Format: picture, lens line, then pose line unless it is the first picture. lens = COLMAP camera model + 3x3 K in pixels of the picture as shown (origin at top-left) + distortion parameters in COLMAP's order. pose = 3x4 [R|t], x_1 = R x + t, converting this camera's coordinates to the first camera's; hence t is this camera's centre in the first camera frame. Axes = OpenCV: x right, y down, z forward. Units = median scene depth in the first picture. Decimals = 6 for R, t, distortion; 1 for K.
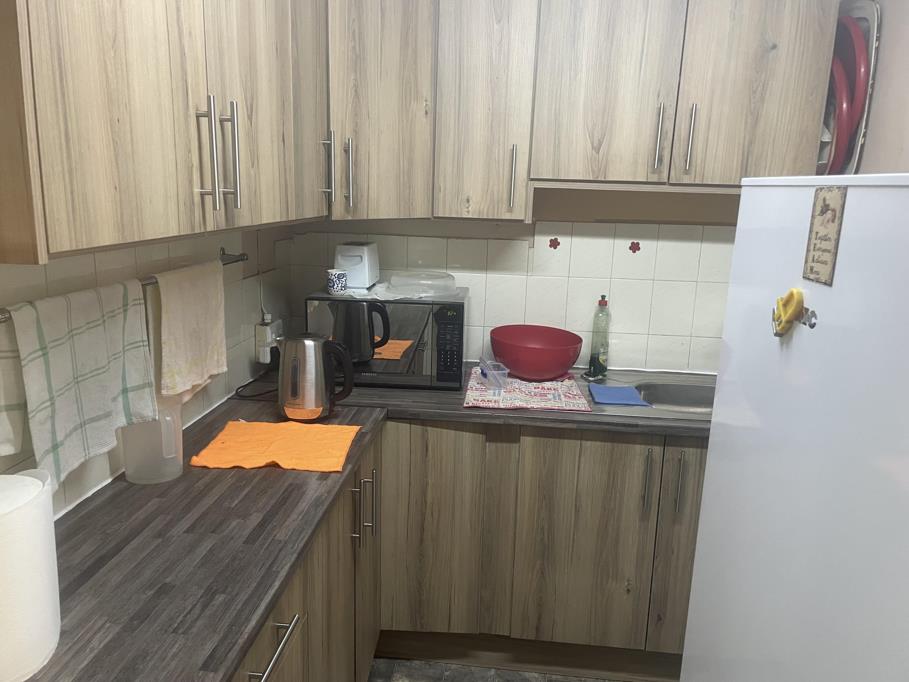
lens RADIAL K [[702.9, 0, 450.1], [0, 702.9, 333.4], [0, 0, 1]] dist [0.097935, -0.144626]
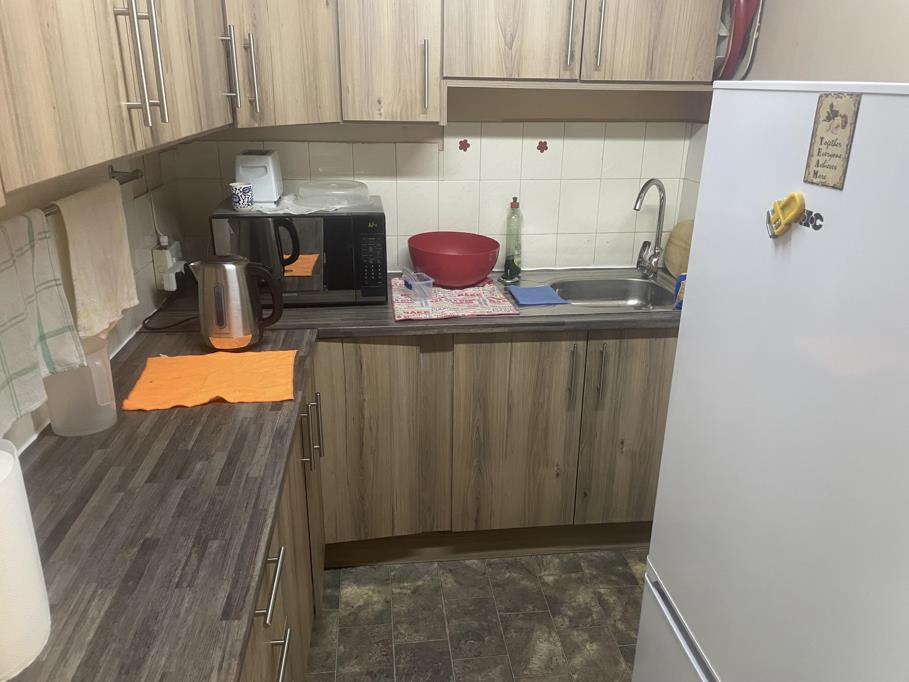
lens RADIAL K [[702.9, 0, 450.1], [0, 702.9, 333.4], [0, 0, 1]] dist [0.097935, -0.144626]
pose [[0.975042, -0.090031, 0.202949, -0.110504], [0.060487, 0.987234, 0.147347, -0.019113], [-0.213624, -0.131394, 0.968040, 0.025480]]
